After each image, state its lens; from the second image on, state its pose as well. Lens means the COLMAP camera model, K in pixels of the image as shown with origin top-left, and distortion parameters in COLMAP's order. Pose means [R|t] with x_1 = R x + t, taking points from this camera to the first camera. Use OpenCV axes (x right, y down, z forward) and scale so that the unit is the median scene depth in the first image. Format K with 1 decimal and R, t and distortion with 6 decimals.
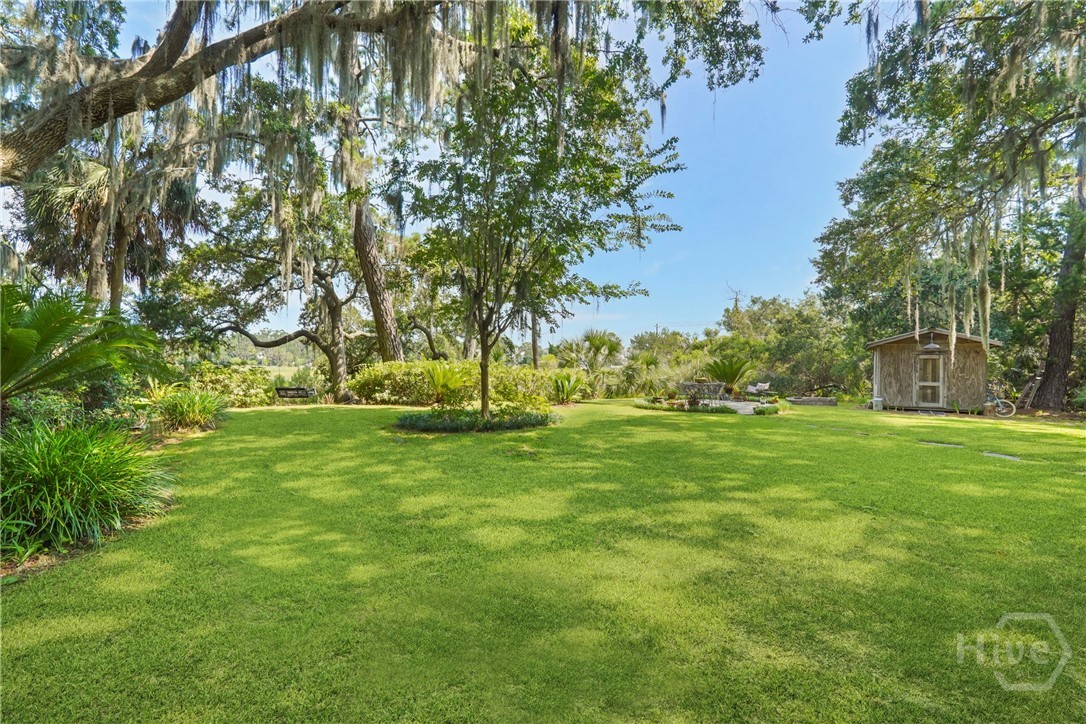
lens RADIAL K [[489.5, 0, 543.7], [0, 489.5, 362.8], [0, 0, 1]] dist [-0.000804, 0.001491]
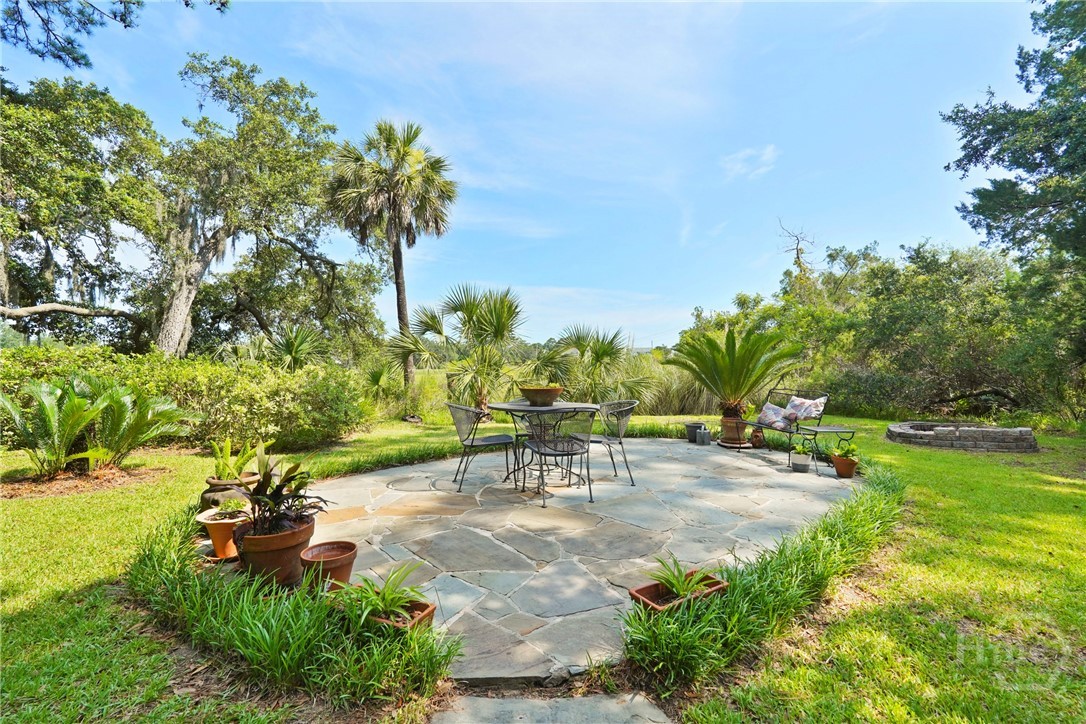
lens RADIAL K [[489.5, 0, 542.1], [0, 489.5, 364.5], [0, 0, 1]] dist [-0.000804, 0.001491]
pose [[0.987653, -0.010112, -0.156328, 0.196274], [0.010533, 0.999943, 0.001866, 0.010800], [0.156301, -0.003489, 0.987703, 0.395704]]
